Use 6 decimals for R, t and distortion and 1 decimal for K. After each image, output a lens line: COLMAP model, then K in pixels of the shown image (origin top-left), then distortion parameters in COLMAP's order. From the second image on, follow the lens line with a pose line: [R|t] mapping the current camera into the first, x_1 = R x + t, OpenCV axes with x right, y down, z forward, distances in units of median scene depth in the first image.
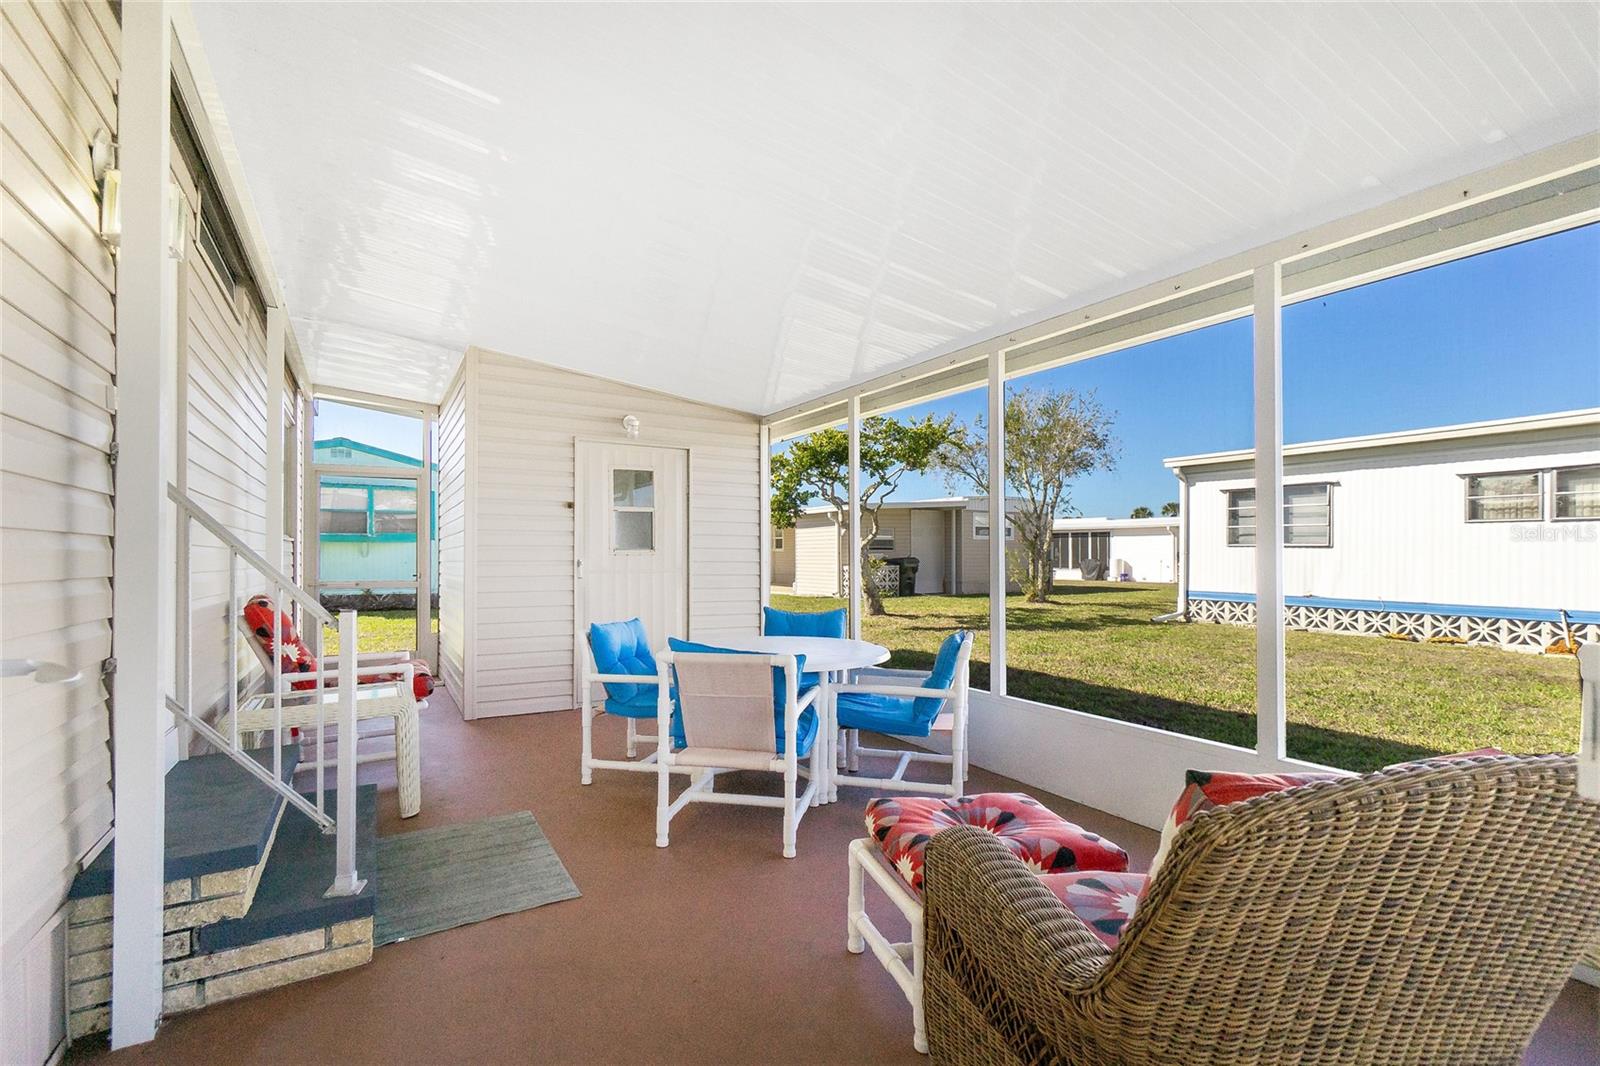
lens RADIAL K [[706.0, 0, 802.2], [0, 706.0, 556.2], [0, 0, 1]] dist [-0.003441, 0.000707]
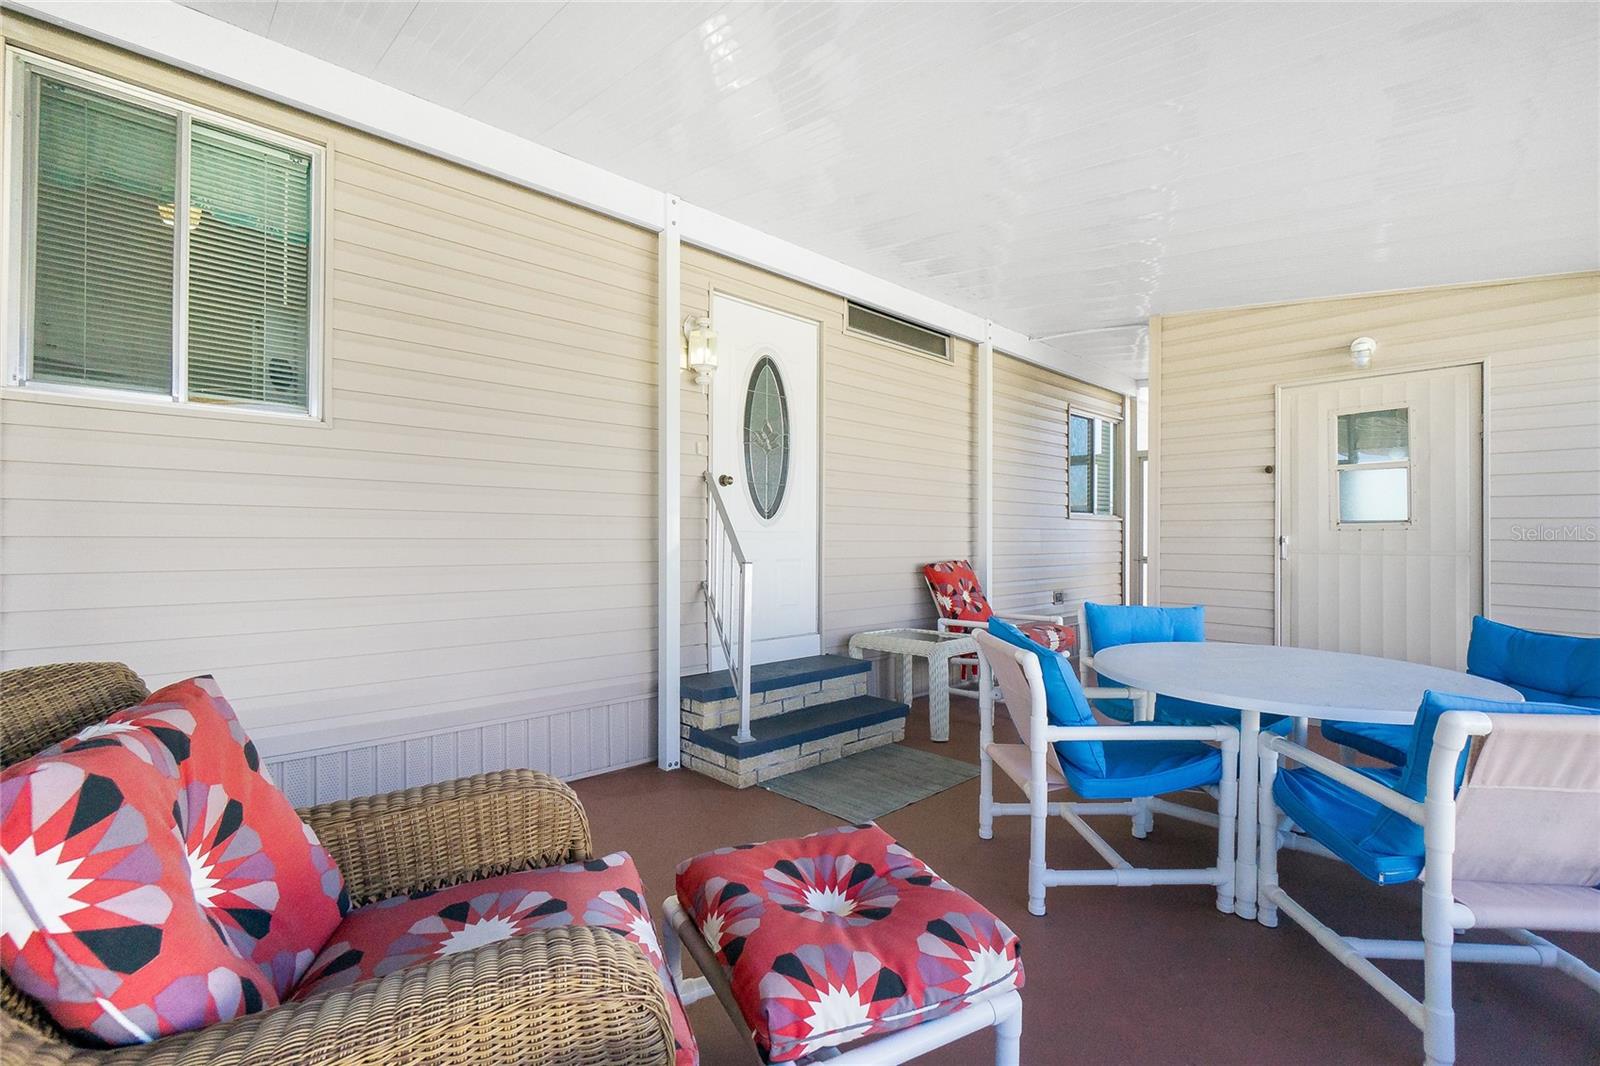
lens RADIAL K [[708.3, 0, 802.0], [0, 708.3, 525.9], [0, 0, 1]] dist [0.000800, 0.000436]
pose [[0.219676, -0.008067, -0.975540, 0.602836], [-0.000833, 0.999964, -0.008457, 0.001989], [0.975573, 0.002670, 0.219661, 0.490963]]
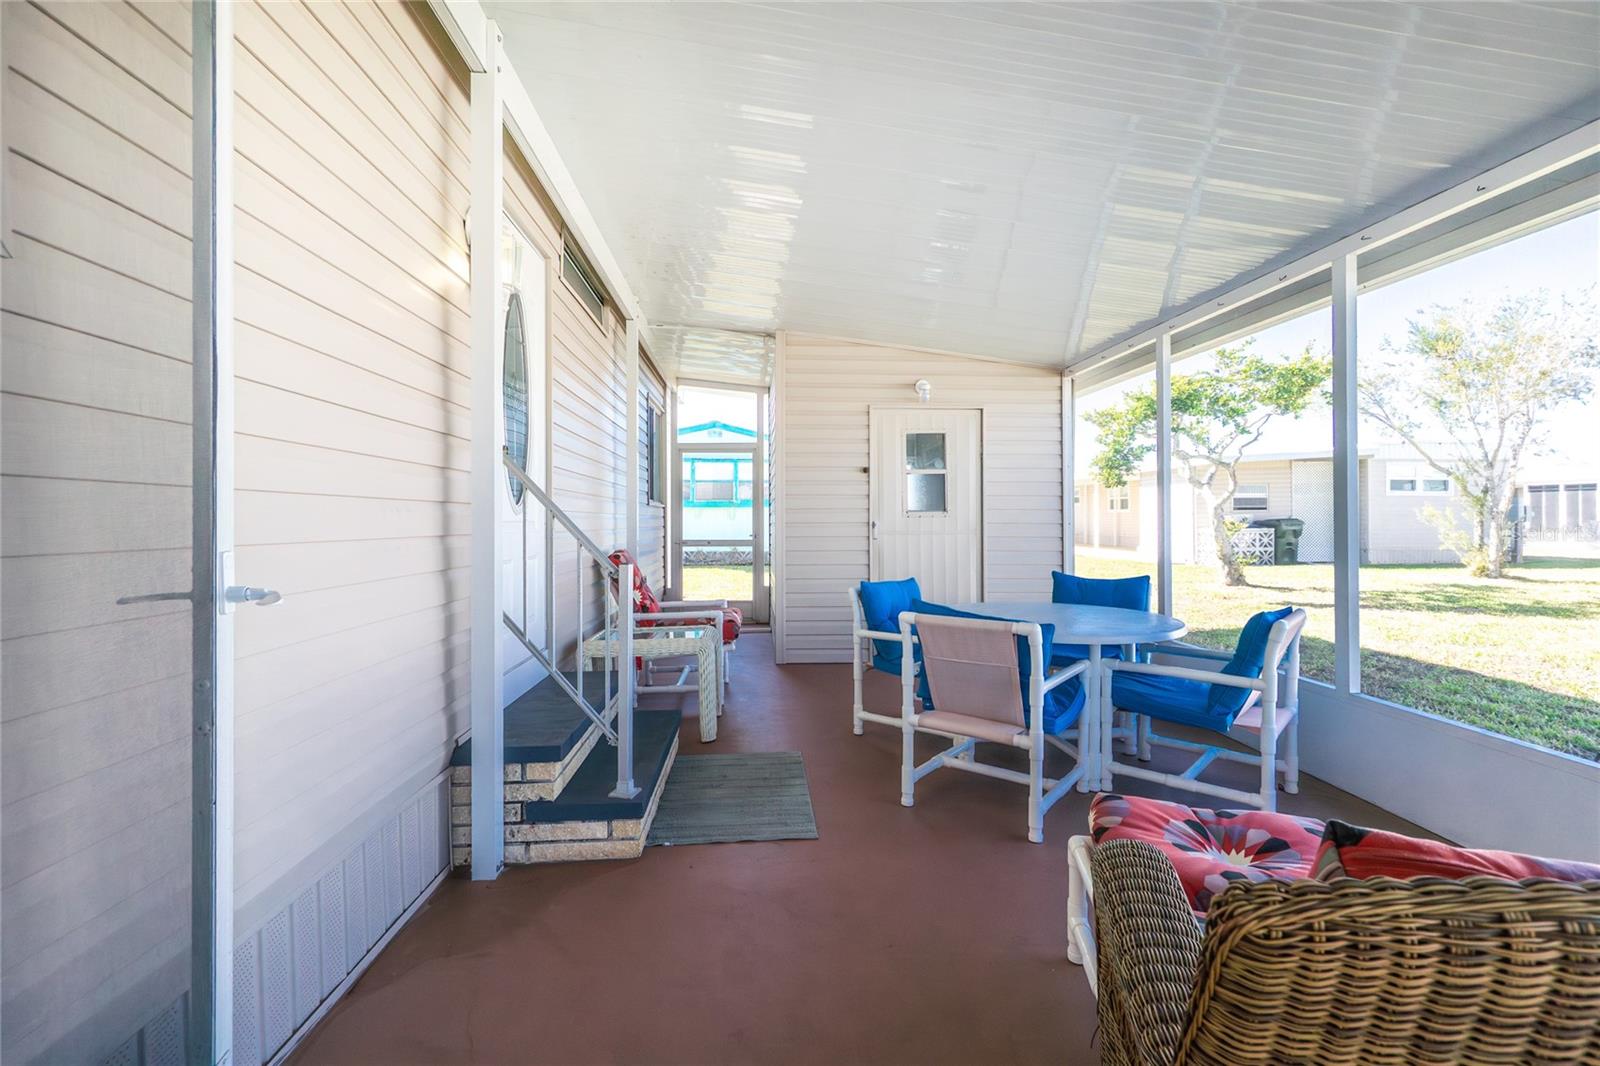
lens RADIAL K [[697.4, 0, 811.8], [0, 697.4, 520.0], [0, 0, 1]] dist [-0.003488, 0.002563]
pose [[0.895220, -0.001920, -0.445621, 0.110085], [0.003085, 0.999993, 0.001889, 0.001651], [0.445615, -0.003066, 0.895220, 0.045291]]
